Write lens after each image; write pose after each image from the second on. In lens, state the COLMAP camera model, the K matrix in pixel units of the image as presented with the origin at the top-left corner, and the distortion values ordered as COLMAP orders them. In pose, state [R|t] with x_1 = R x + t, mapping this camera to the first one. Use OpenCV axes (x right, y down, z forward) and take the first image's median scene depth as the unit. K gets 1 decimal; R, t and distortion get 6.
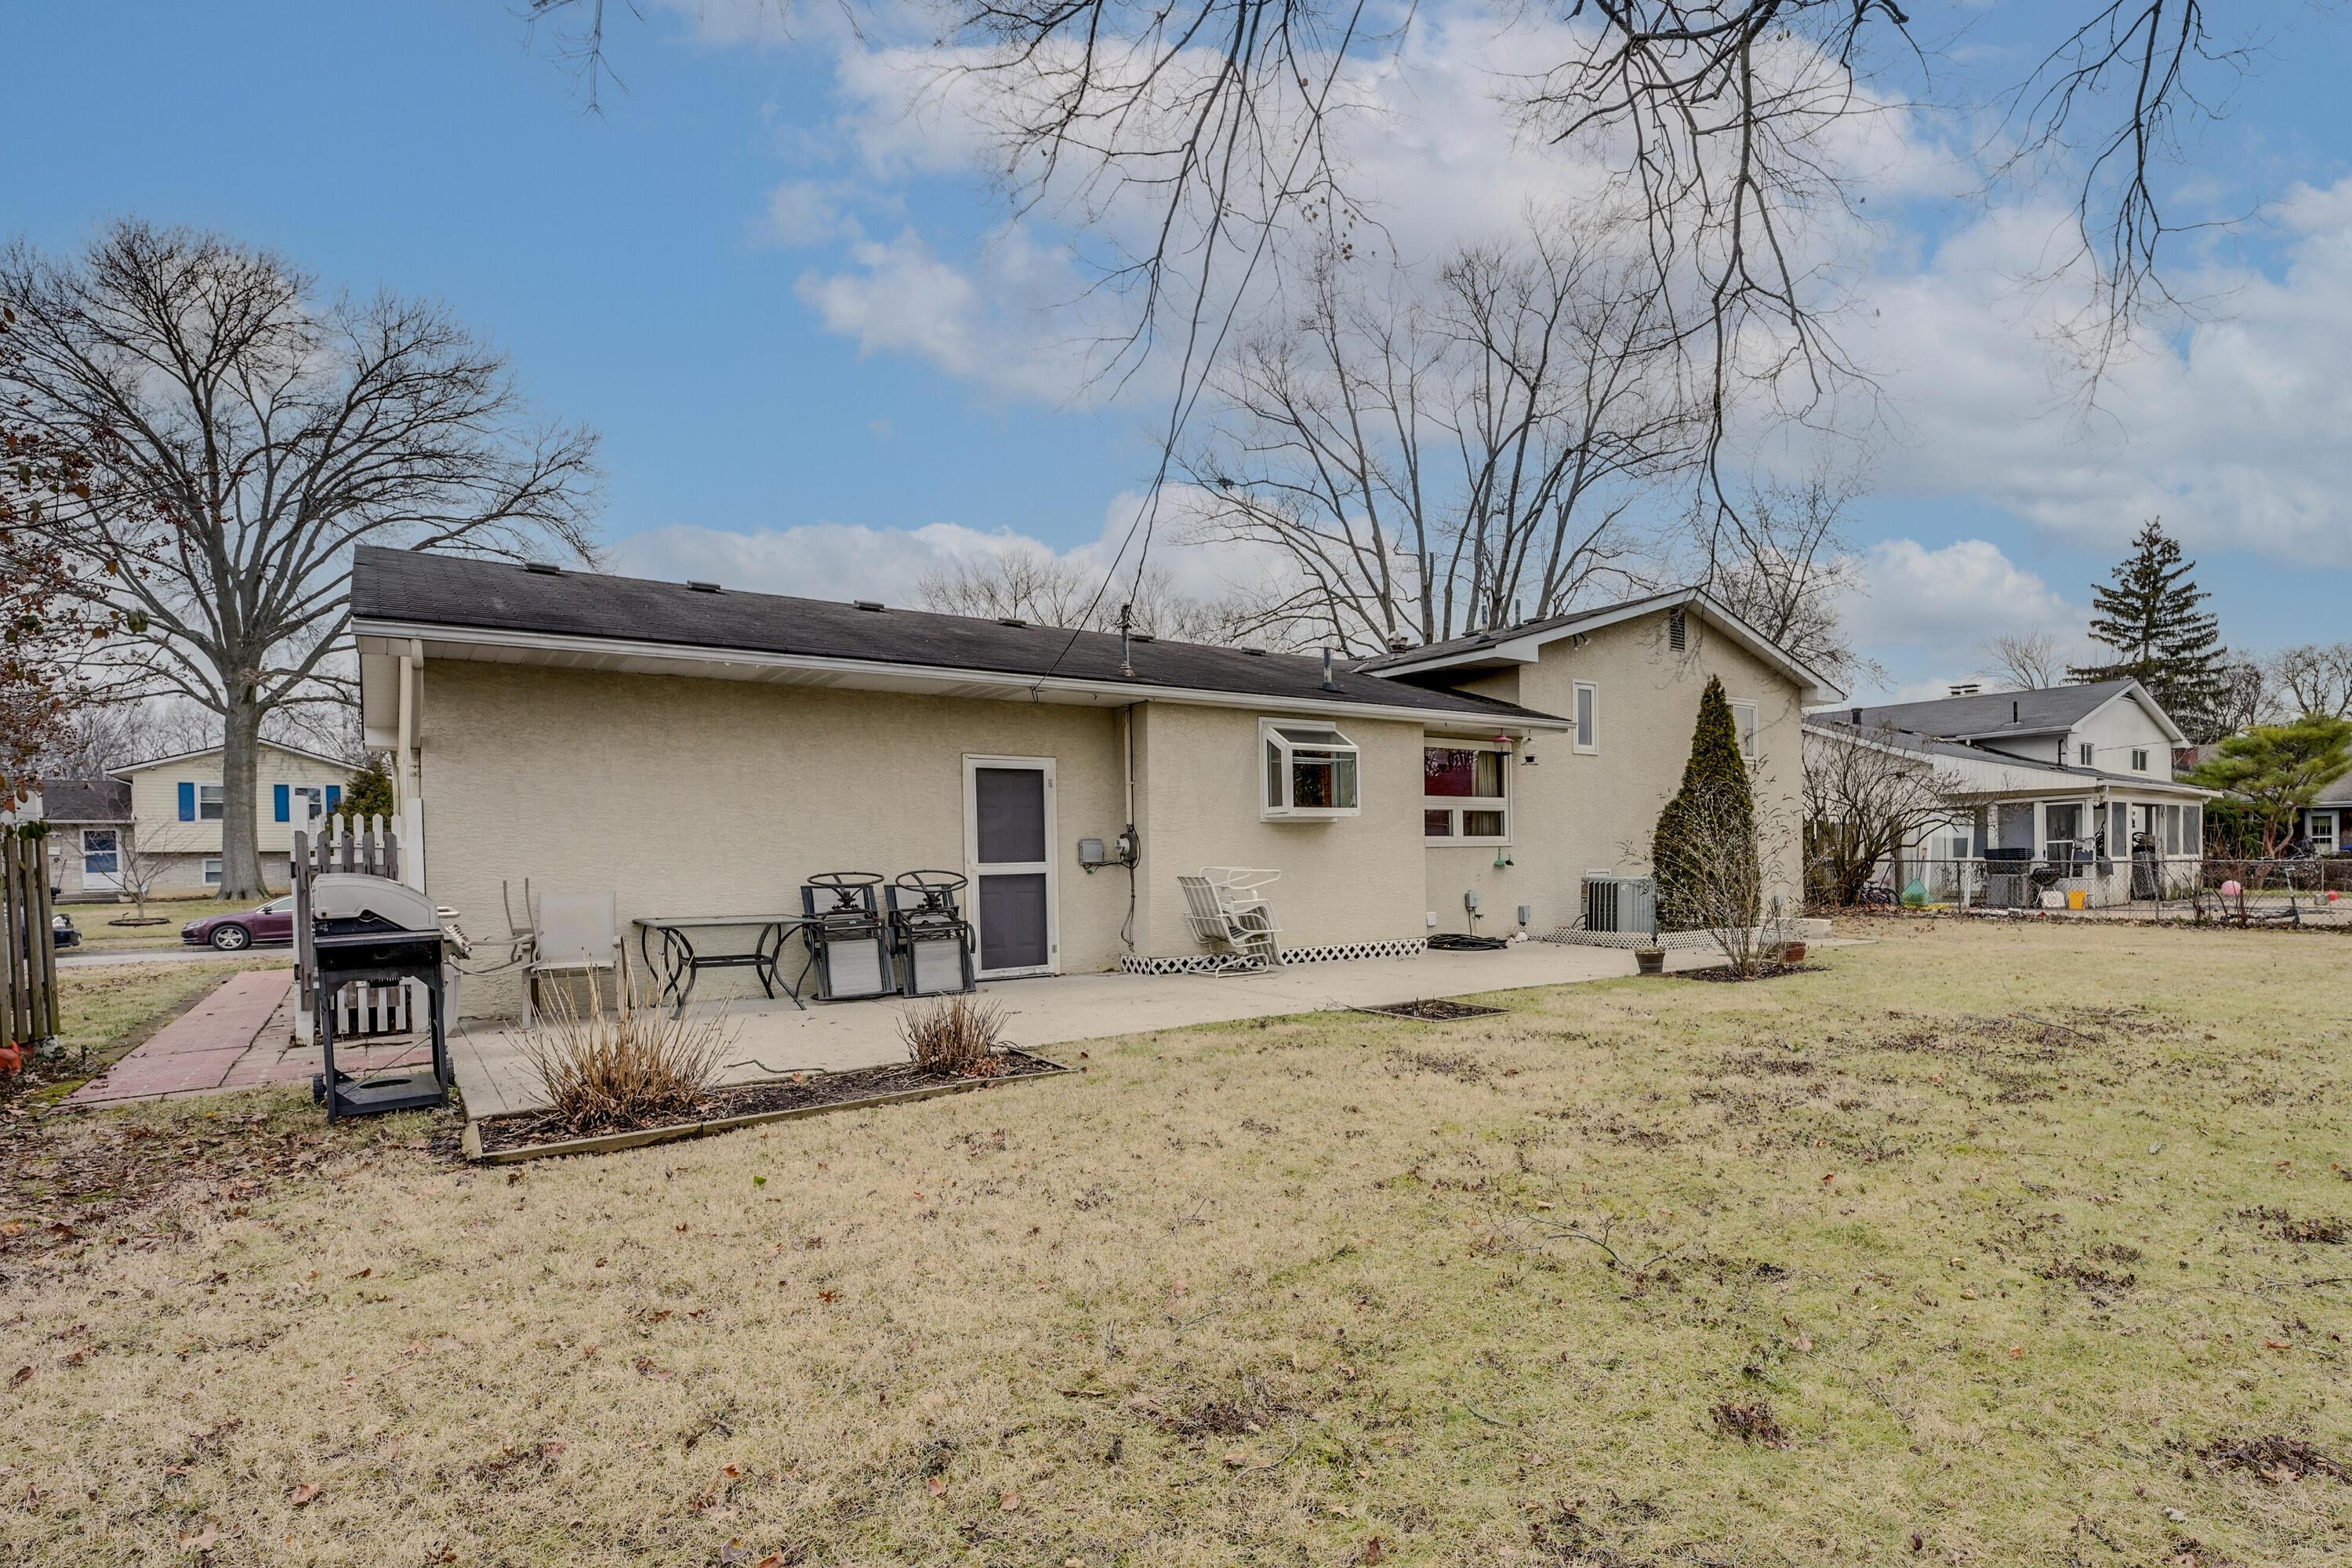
lens RADIAL K [[1154.1, 0, 1179.4], [0, 1154.1, 834.1], [0, 0, 1]] dist [0.025219, -0.000107]
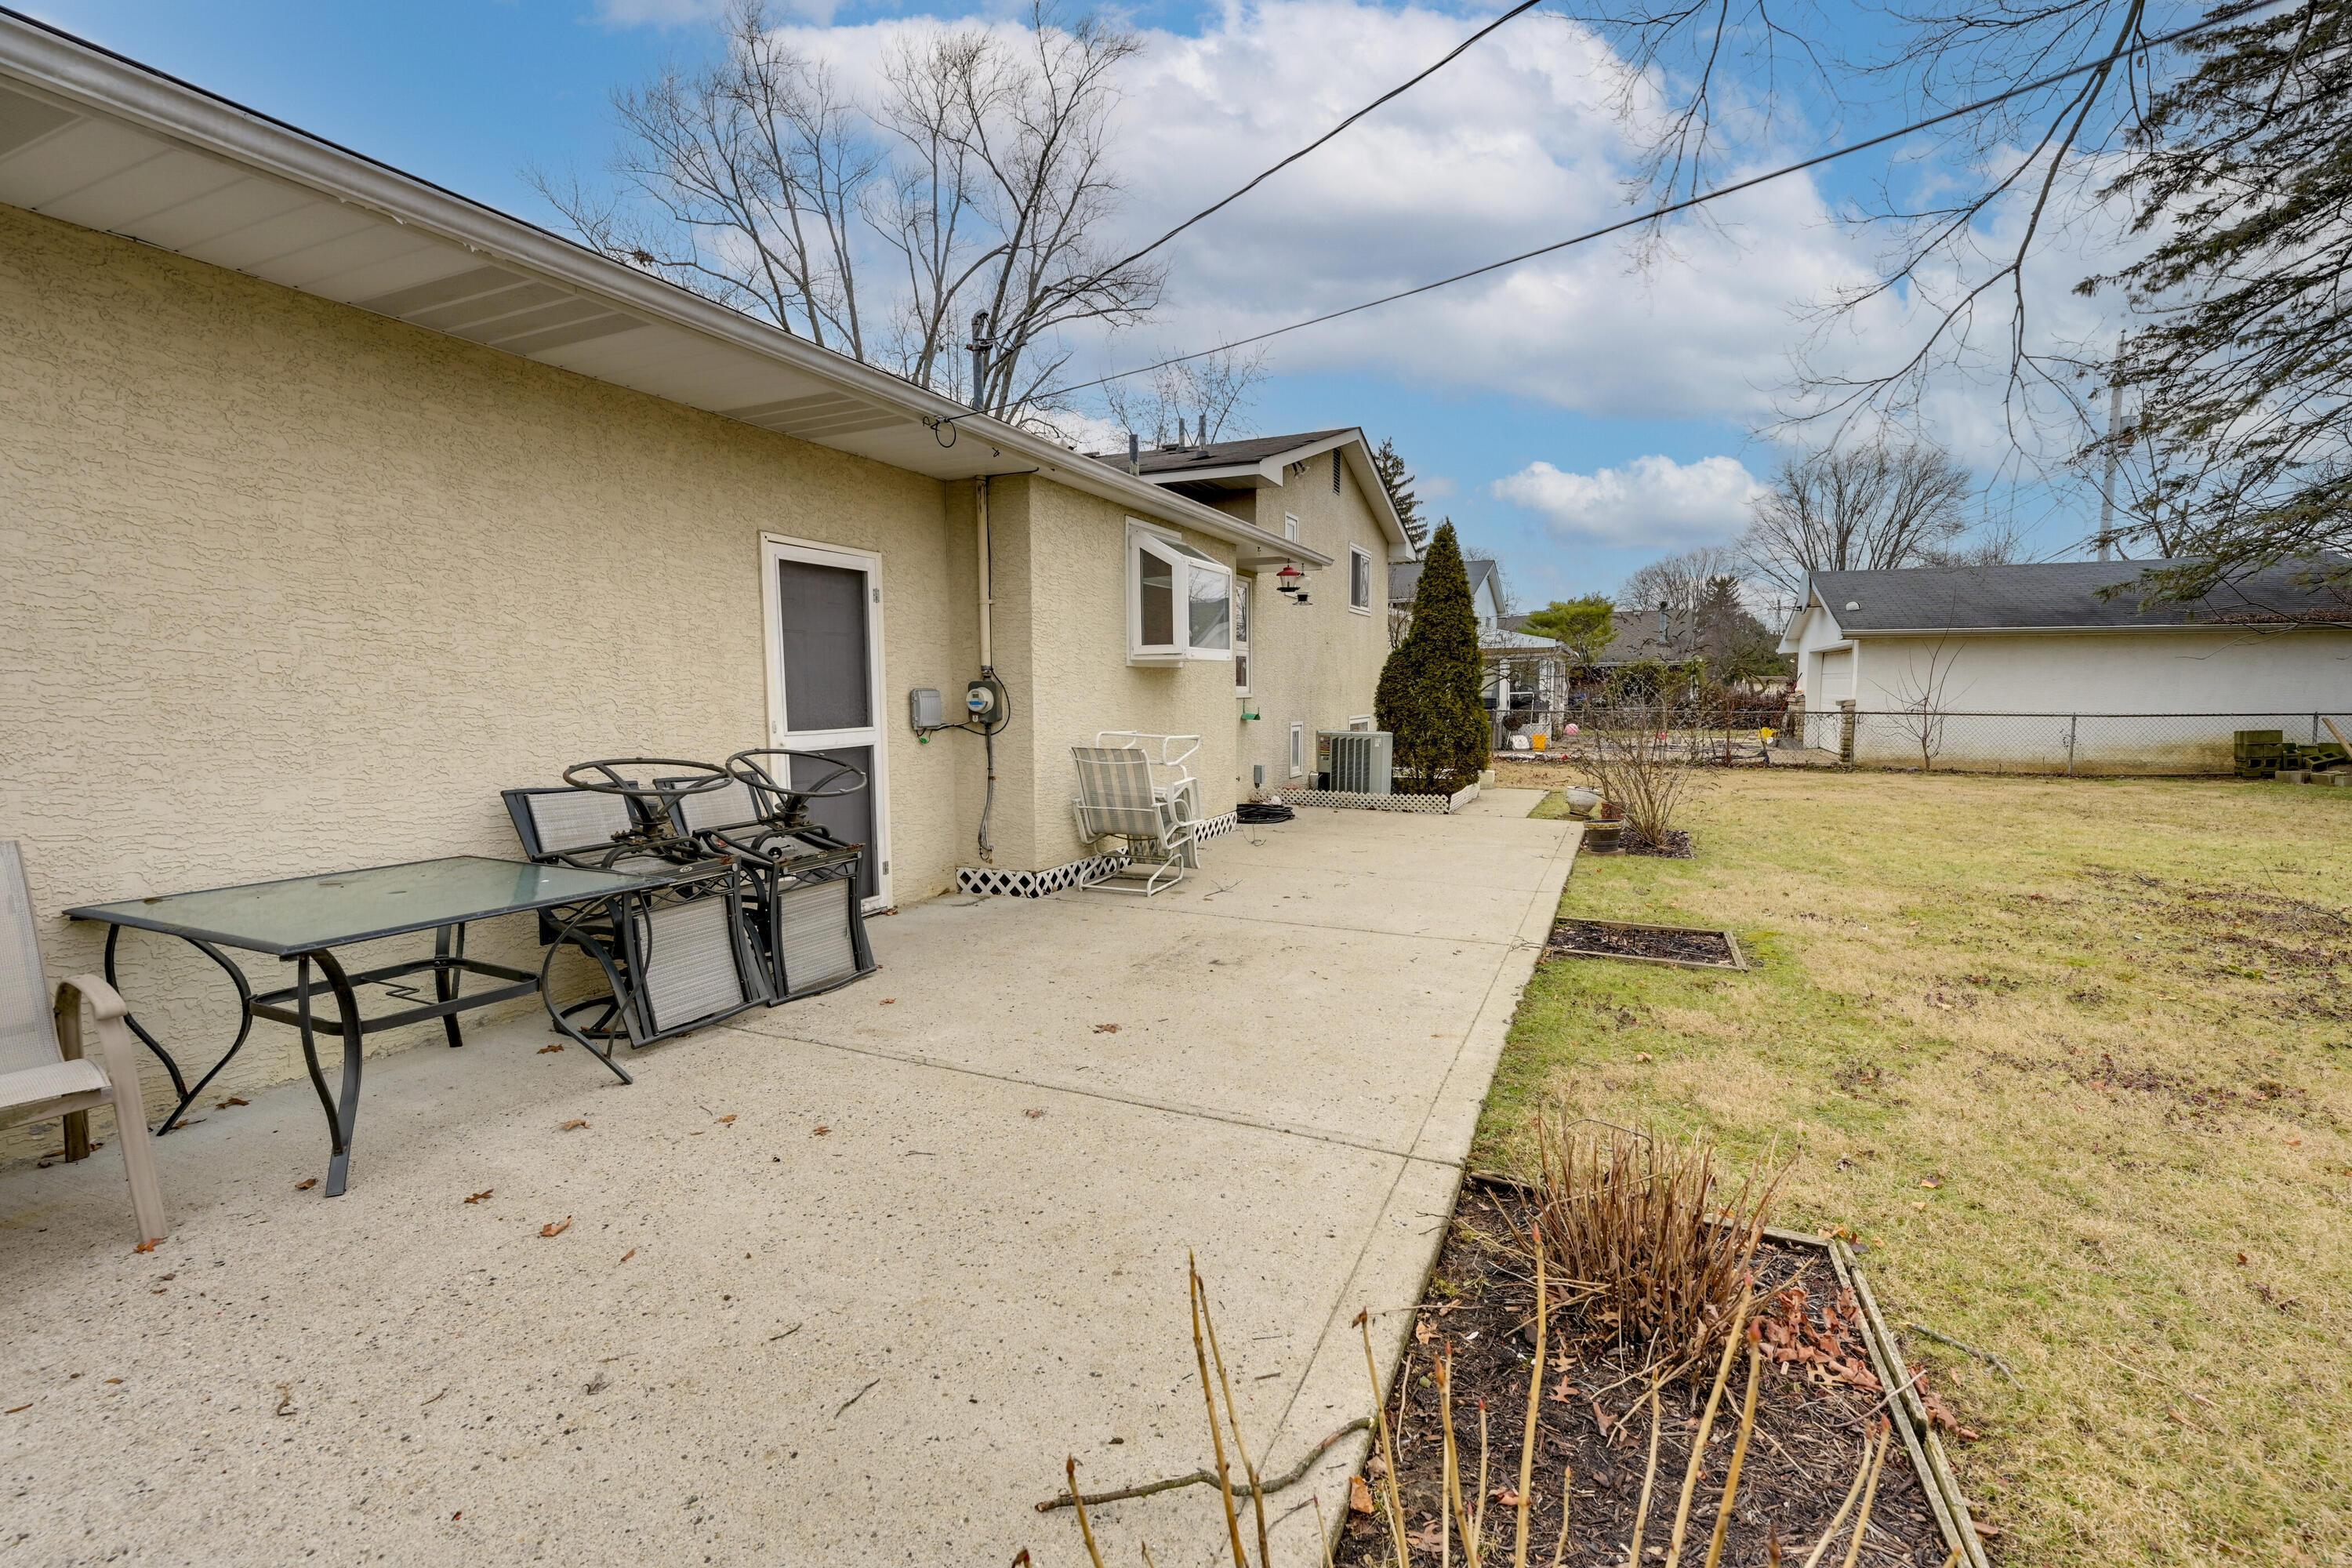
lens RADIAL K [[1078.3, 0, 1097.3], [0, 1078.3, 774.3], [0, 0, 1]] dist [0.000517, 0.000283]
pose [[0.863769, -0.031381, 0.502910, -0.293379], [-0.014381, 0.996117, 0.086856, -0.001813], [-0.503683, -0.082256, 0.859964, 0.446627]]
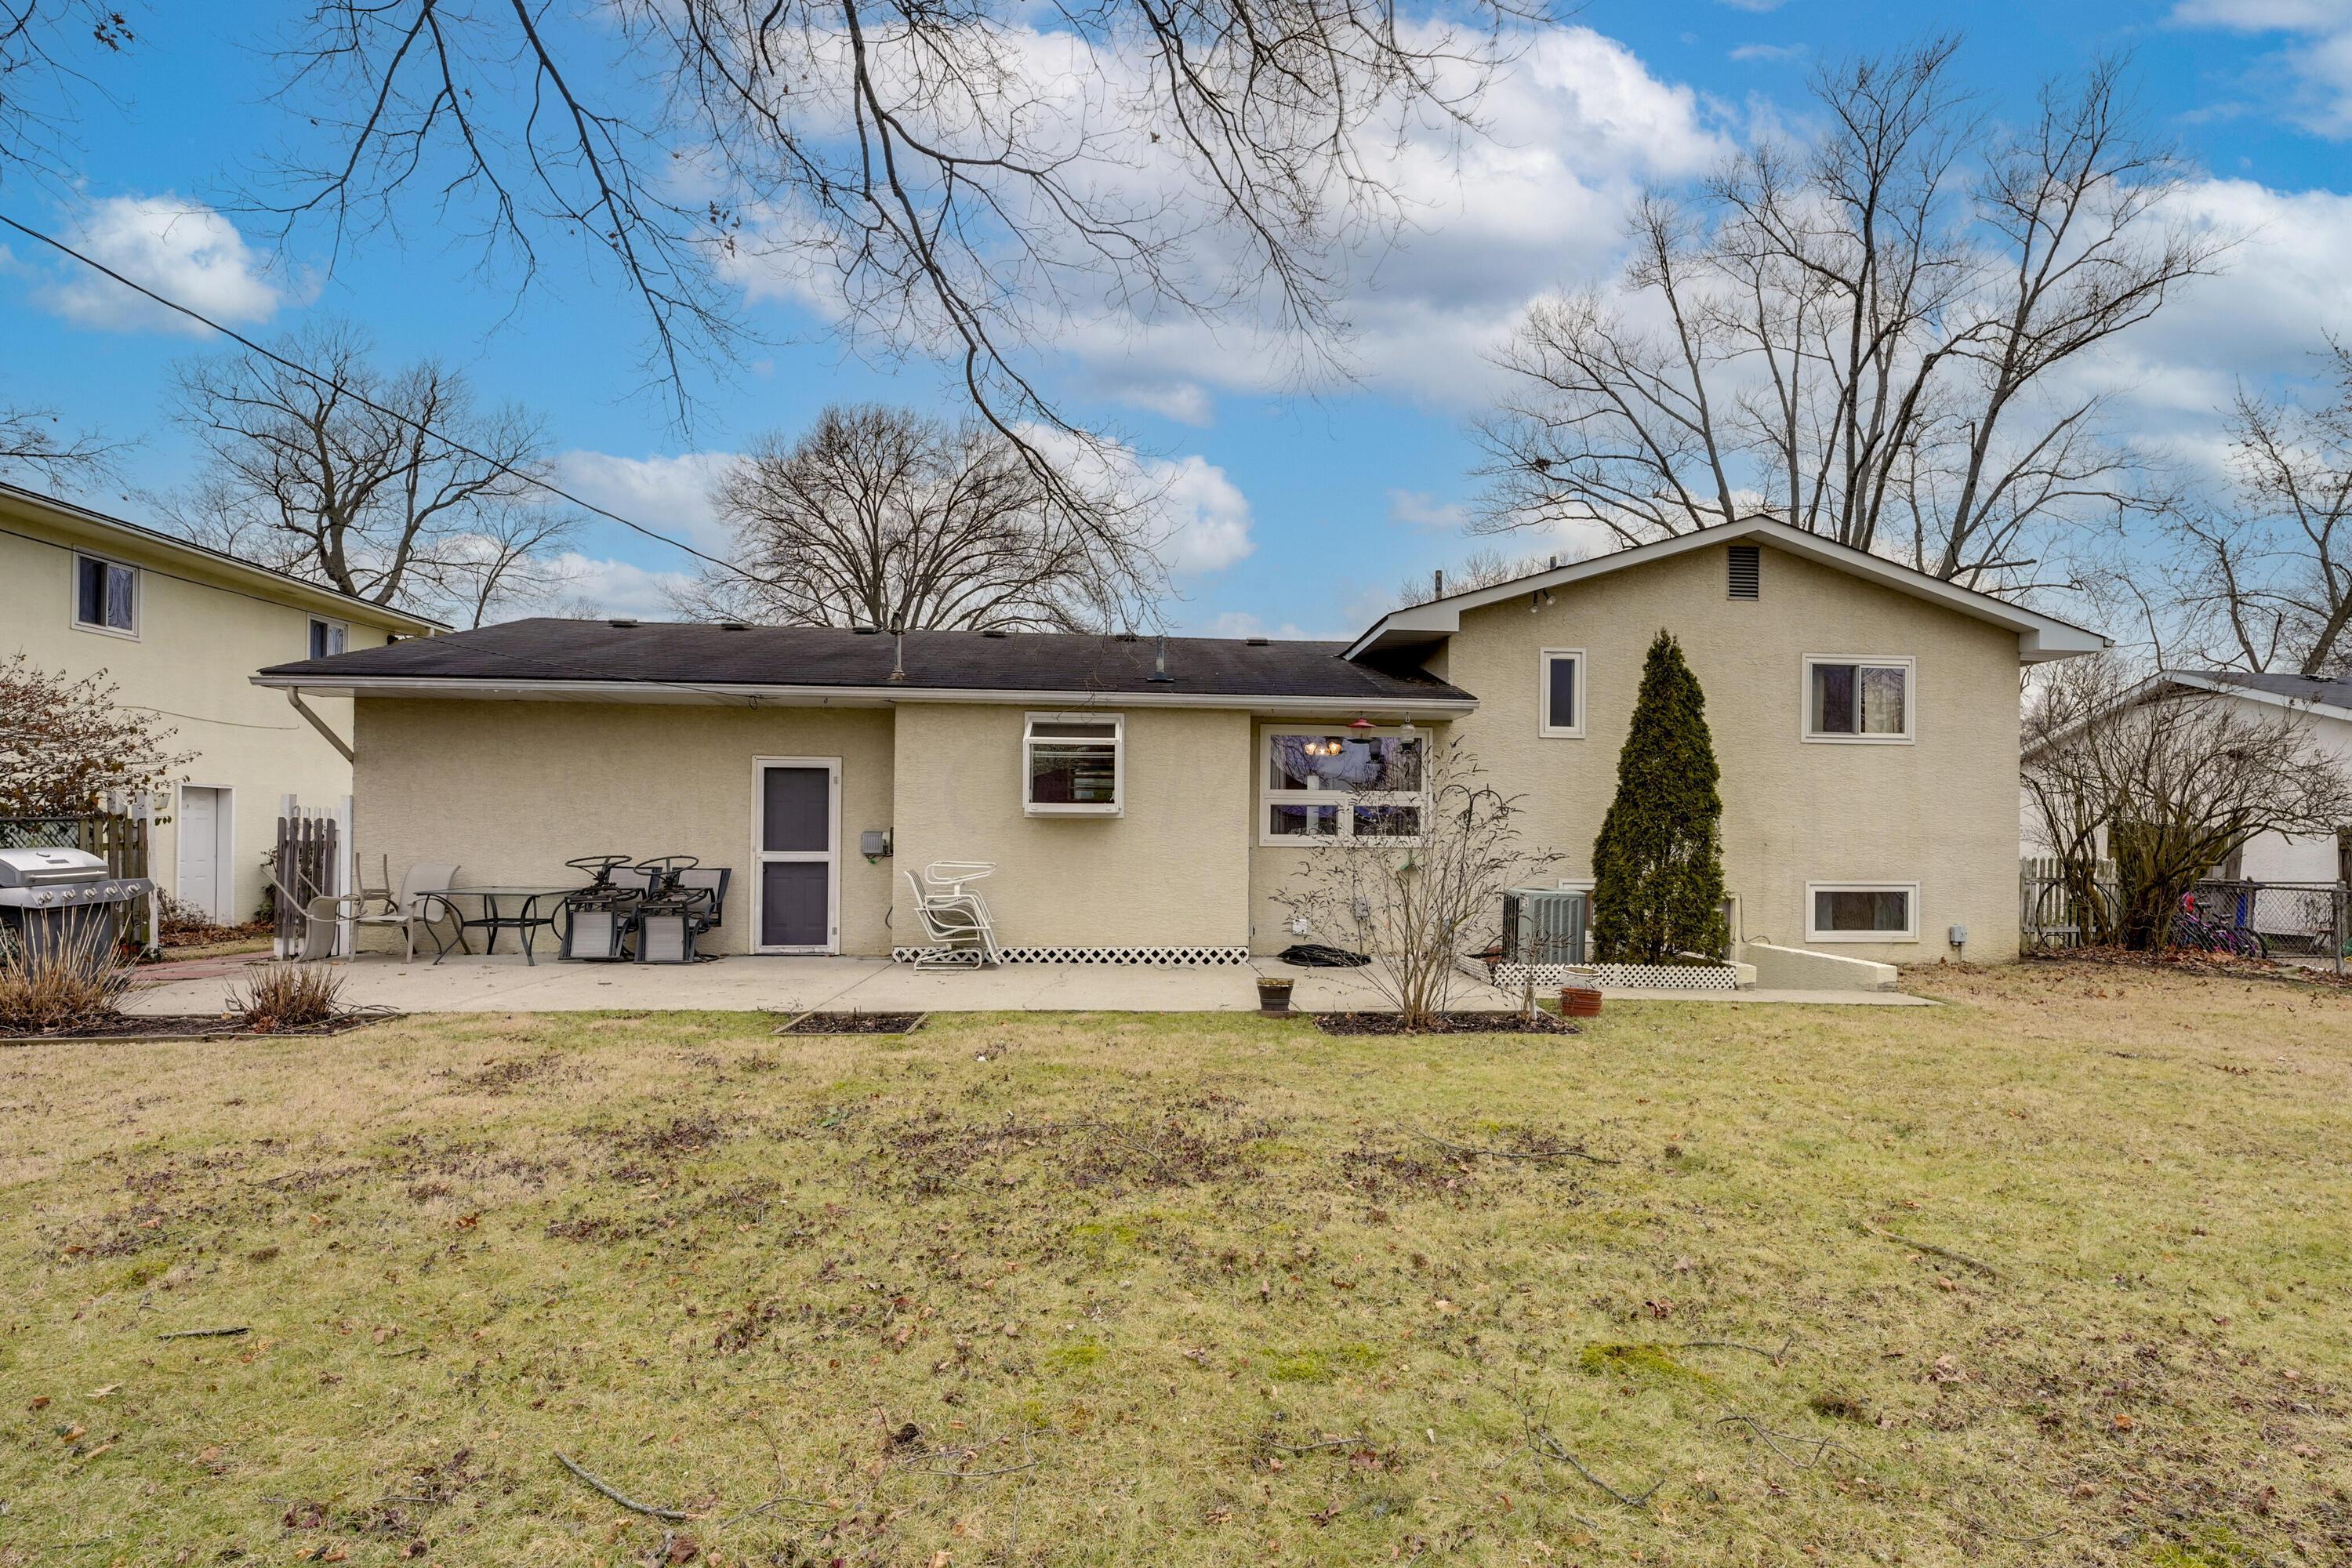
lens RADIAL K [[1029.8, 0, 1174.0], [0, 1029.8, 822.5], [0, 0, 1]] dist [0.000077, 0.000096]
pose [[0.864389, 0.016898, -0.502539, 0.652286], [-0.013849, 0.999856, 0.009799, -0.017535], [0.502633, -0.001511, 0.864499, 0.311047]]
